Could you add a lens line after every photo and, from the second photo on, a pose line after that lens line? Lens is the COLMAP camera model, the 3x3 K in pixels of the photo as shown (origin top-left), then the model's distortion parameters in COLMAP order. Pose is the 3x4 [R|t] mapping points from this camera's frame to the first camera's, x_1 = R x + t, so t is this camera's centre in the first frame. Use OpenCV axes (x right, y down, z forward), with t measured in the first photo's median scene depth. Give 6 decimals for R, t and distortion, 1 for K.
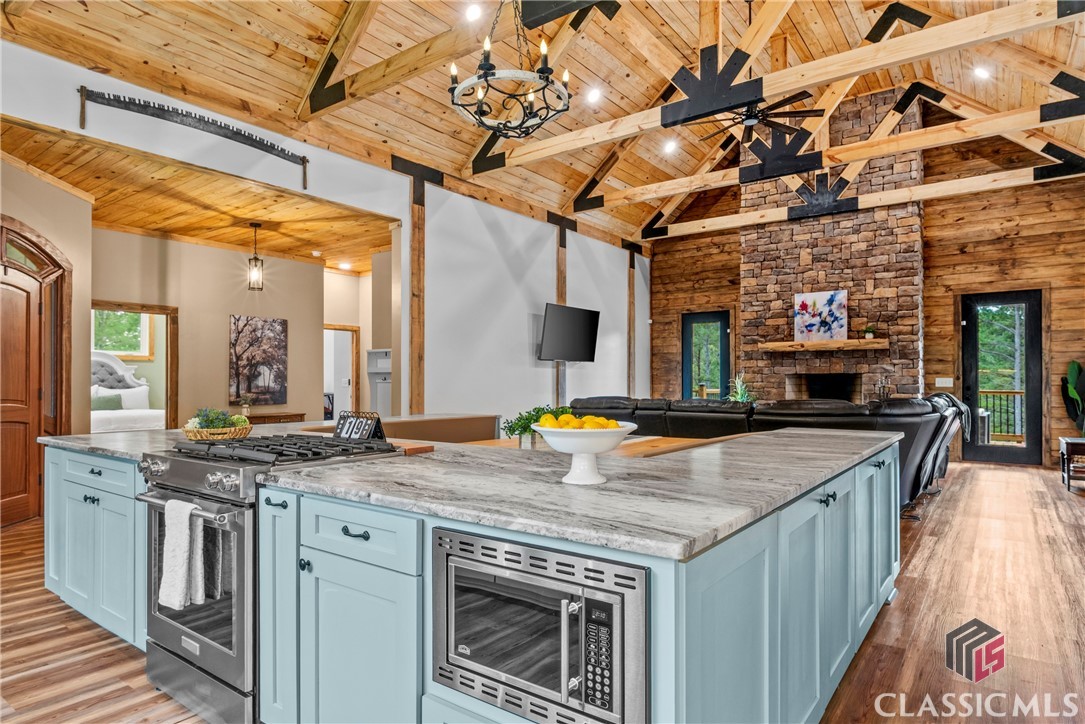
lens RADIAL K [[623.8, 0, 546.5], [0, 623.8, 375.6], [0, 0, 1]] dist [-0.005806, 0.000503]
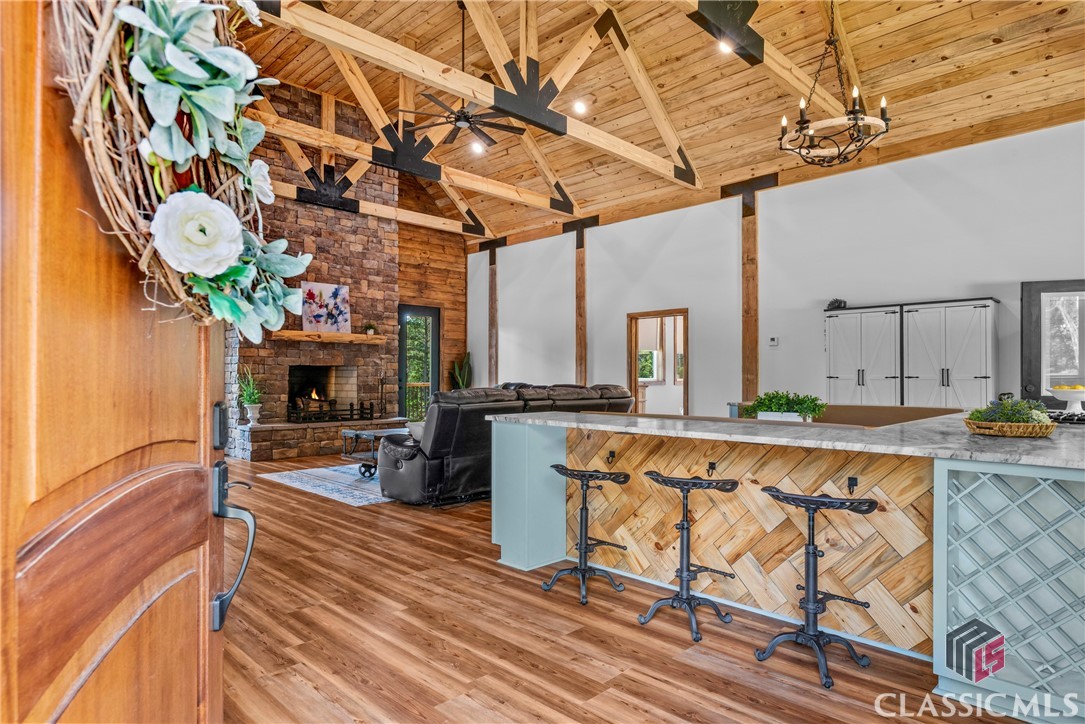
lens RADIAL K [[623.8, 0, 546.5], [0, 623.8, 375.6], [0, 0, 1]] dist [-0.005806, 0.000503]
pose [[0.144958, 0.003954, 0.989430, -0.503725], [-0.007808, 0.999965, -0.002852, 0.013292], [-0.989407, -0.007312, 0.144984, 0.516337]]
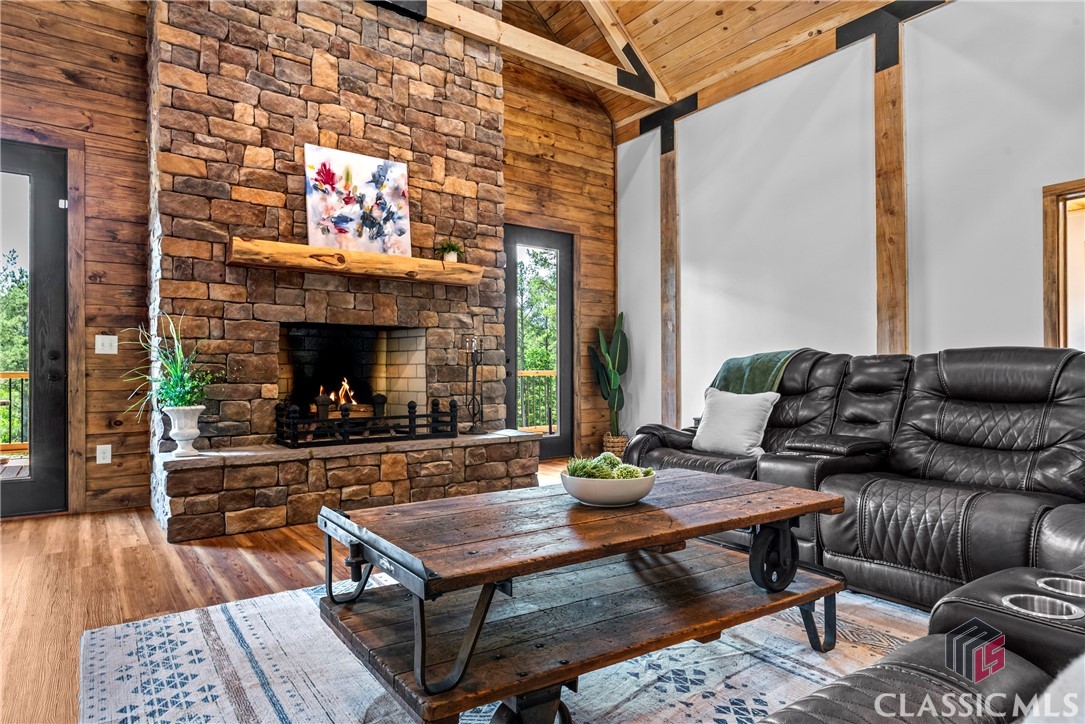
lens RADIAL K [[623.8, 0, 546.5], [0, 623.8, 375.6], [0, 0, 1]] dist [-0.005806, 0.000503]
pose [[0.290103, -0.001618, 0.956994, 0.022855], [-0.000330, 0.999998, 0.001791, 0.036139], [-0.956995, -0.000835, 0.290102, 0.737362]]
